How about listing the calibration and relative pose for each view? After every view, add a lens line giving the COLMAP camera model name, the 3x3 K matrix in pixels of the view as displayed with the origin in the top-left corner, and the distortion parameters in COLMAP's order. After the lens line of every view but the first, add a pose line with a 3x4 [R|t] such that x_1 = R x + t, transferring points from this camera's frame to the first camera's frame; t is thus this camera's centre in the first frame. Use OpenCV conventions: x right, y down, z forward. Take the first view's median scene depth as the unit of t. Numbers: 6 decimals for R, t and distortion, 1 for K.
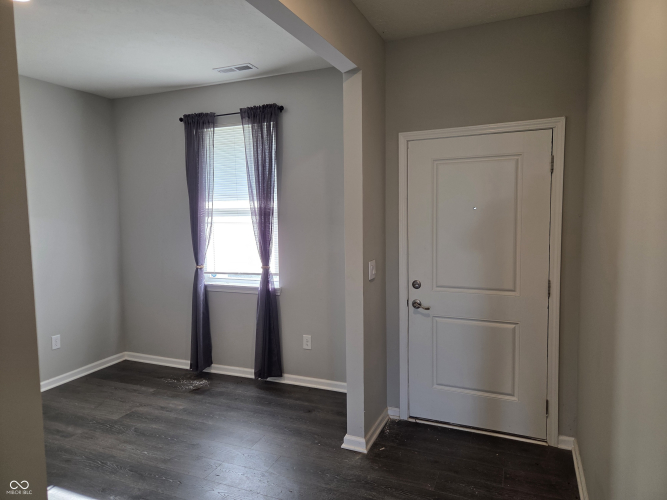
lens RADIAL K [[455.1, 0, 332.2], [0, 455.1, 249.0], [0, 0, 1]] dist [0.050660, -0.014267]
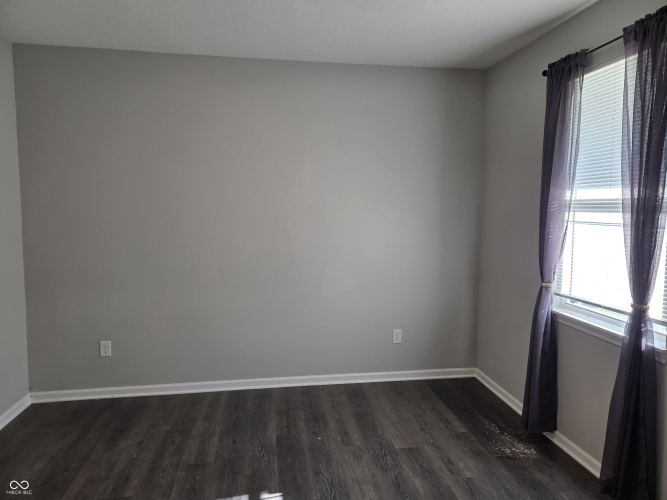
lens RADIAL K [[455.1, 0, 334.4], [0, 455.1, 241.9], [0, 0, 1]] dist [0.050660, -0.014267]
pose [[0.530619, 0.090561, -0.842759, 0.125440], [-0.088388, 0.994767, 0.051244, -0.033951], [0.842990, 0.047299, 0.535846, 0.377809]]
